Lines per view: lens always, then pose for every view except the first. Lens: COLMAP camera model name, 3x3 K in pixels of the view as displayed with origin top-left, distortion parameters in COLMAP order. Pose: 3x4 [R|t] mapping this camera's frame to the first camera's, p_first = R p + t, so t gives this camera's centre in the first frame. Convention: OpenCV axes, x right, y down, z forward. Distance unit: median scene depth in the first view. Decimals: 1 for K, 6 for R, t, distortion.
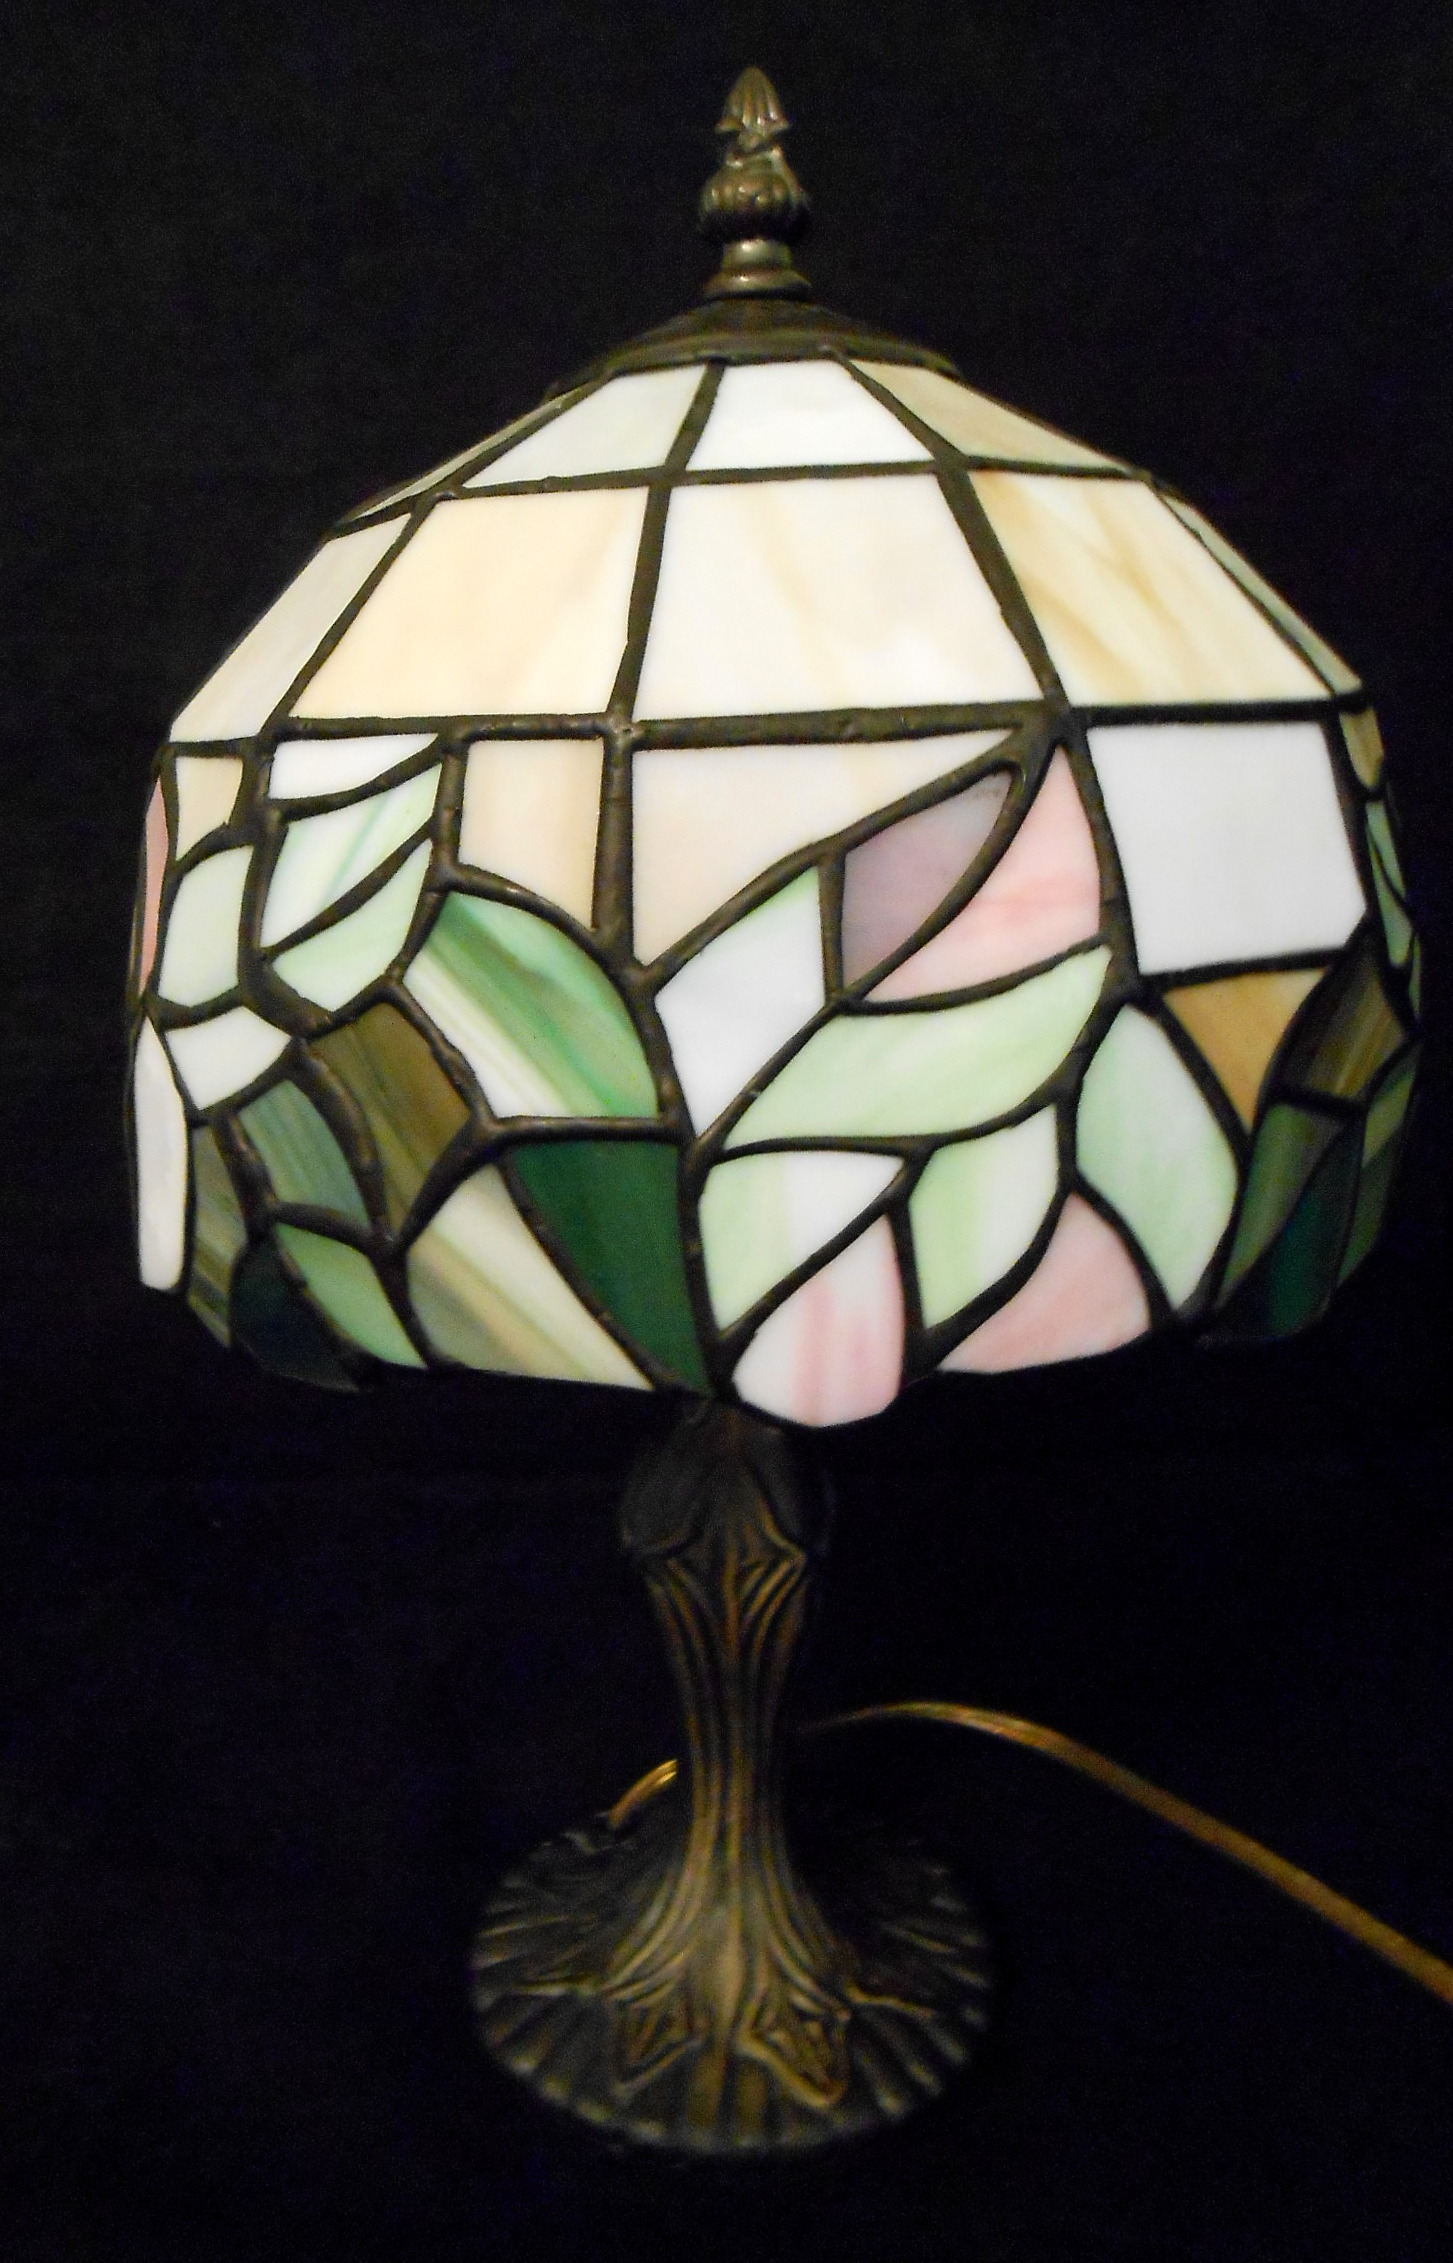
lens RADIAL K [[1761.1, 0, 726.5], [0, 1761.1, 1131.5], [0, 0, 1]] dist [-0.002933, 0.000017]
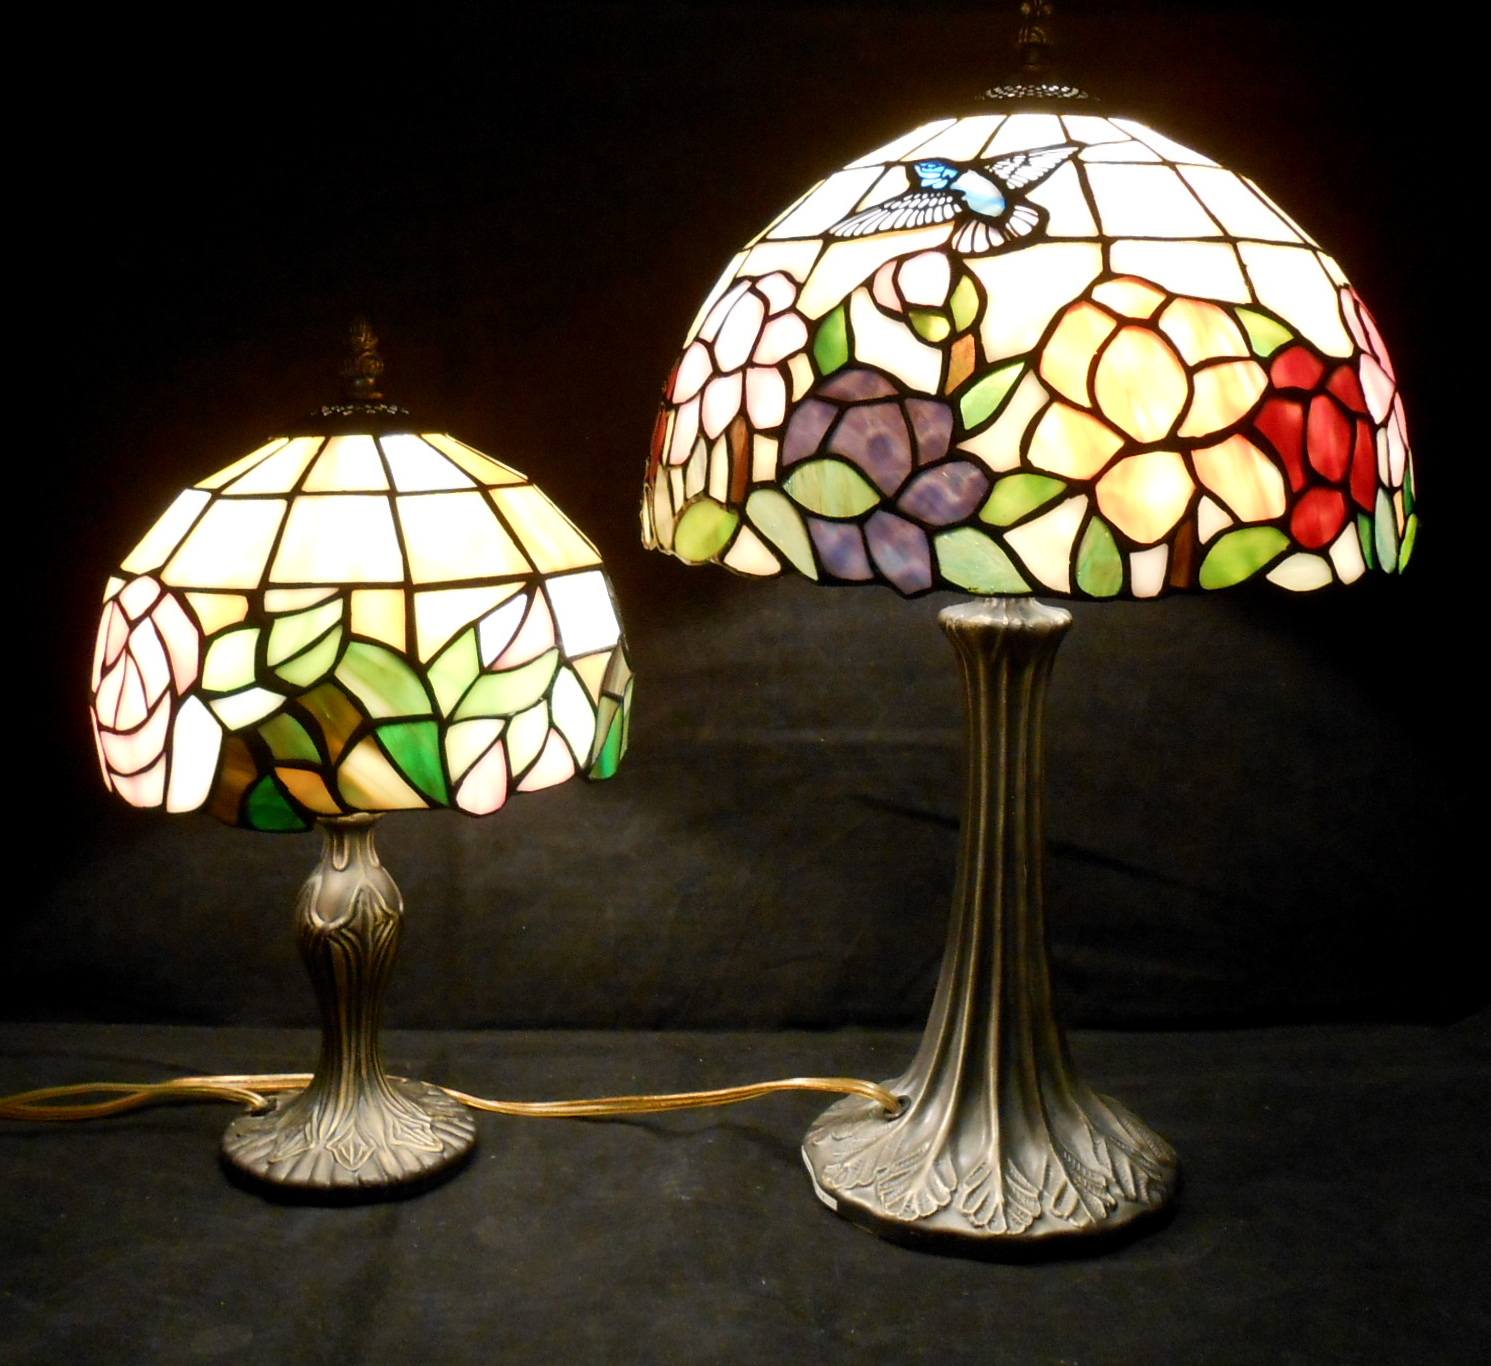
lens RADIAL K [[1892.8, 0, 745.5], [0, 1892.8, 683.0], [0, 0, 1]] dist [0.001836, 0.003201]
pose [[0.848220, -0.065673, 0.525556, -1.239730], [0.103315, 0.993737, -0.042569, 0.131038], [-0.519469, 0.090405, 0.849693, -1.973876]]
